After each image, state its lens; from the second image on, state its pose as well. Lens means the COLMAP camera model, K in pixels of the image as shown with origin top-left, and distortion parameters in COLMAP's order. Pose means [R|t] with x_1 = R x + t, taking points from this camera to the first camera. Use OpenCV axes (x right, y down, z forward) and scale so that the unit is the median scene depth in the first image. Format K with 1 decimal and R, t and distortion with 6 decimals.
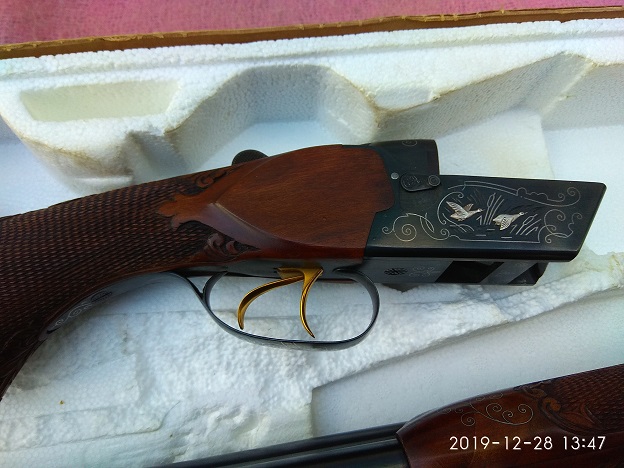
lens RADIAL K [[482.2, 0, 312.0], [0, 482.2, 234.0], [0, 0, 1]] dist [0.111736, -0.178520]
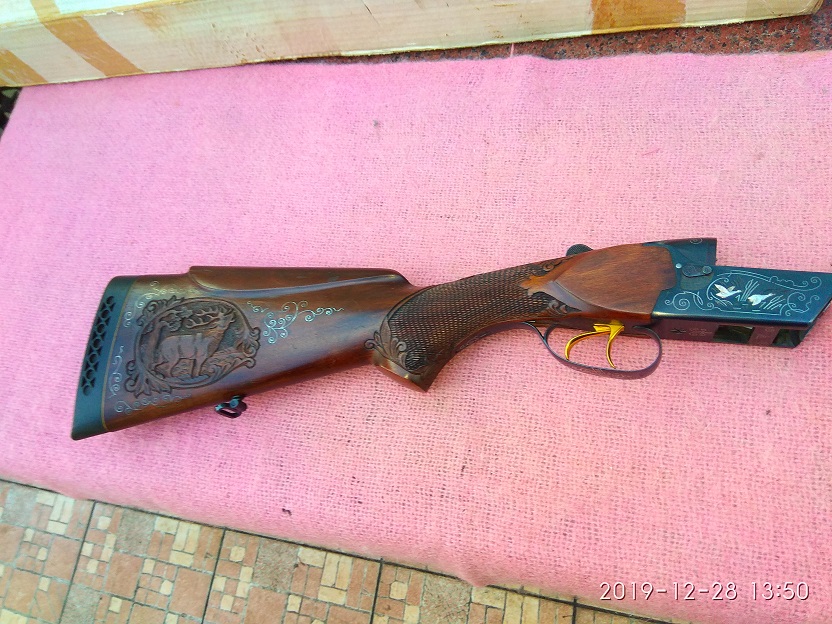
lens RADIAL K [[645.7, 0, 422.4], [0, 645.7, 314.0], [0, 0, 1]] dist [0.068131, -0.102606]
pose [[0.929995, 0.047563, -0.364481, 0.181140], [-0.039671, 0.998789, 0.029114, -0.000064], [0.365424, -0.012616, 0.930756, -1.168497]]
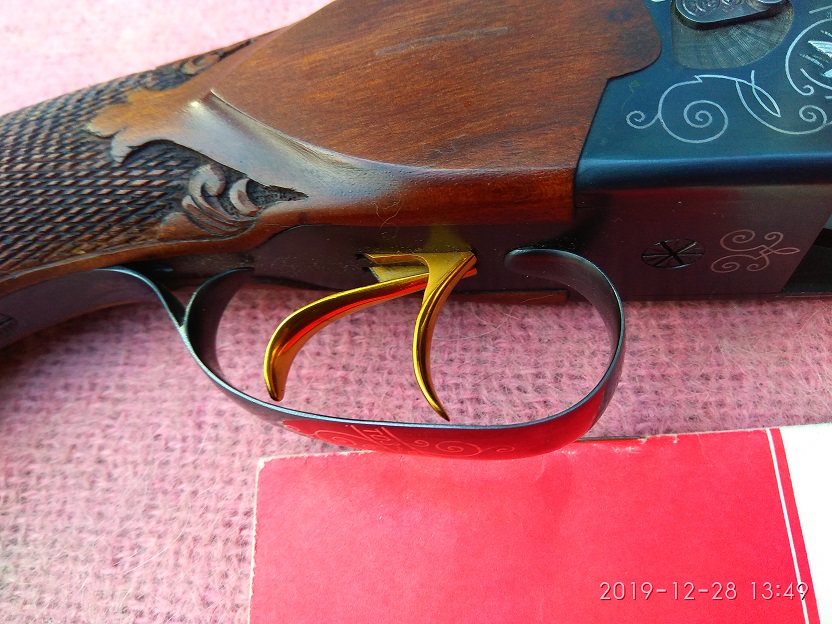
lens RADIAL K [[645.7, 0, 422.4], [0, 645.7, 314.0], [0, 0, 1]] dist [0.068131, -0.102606]
pose [[0.979316, -0.029242, -0.200212, 0.089037], [0.016846, 0.997850, -0.063339, 0.162077], [0.201634, 0.058656, 0.977703, 0.493582]]
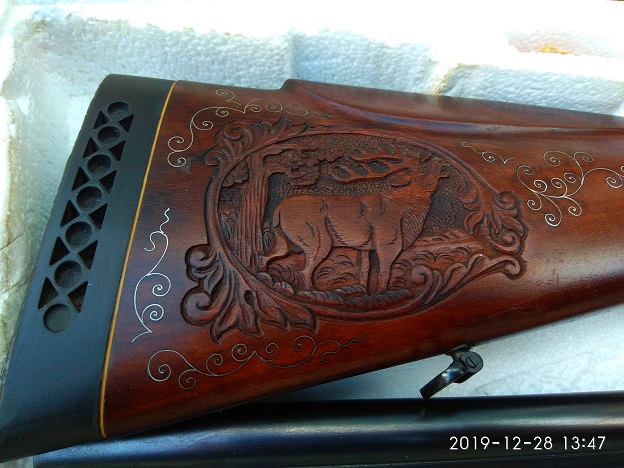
lens RADIAL K [[482.2, 0, 312.0], [0, 482.2, 234.0], [0, 0, 1]] dist [0.111736, -0.178520]
pose [[0.994327, 0.093374, -0.050939, -1.559561], [-0.099468, 0.985931, -0.134338, 0.362275], [0.037679, 0.138643, 0.989625, 0.034127]]
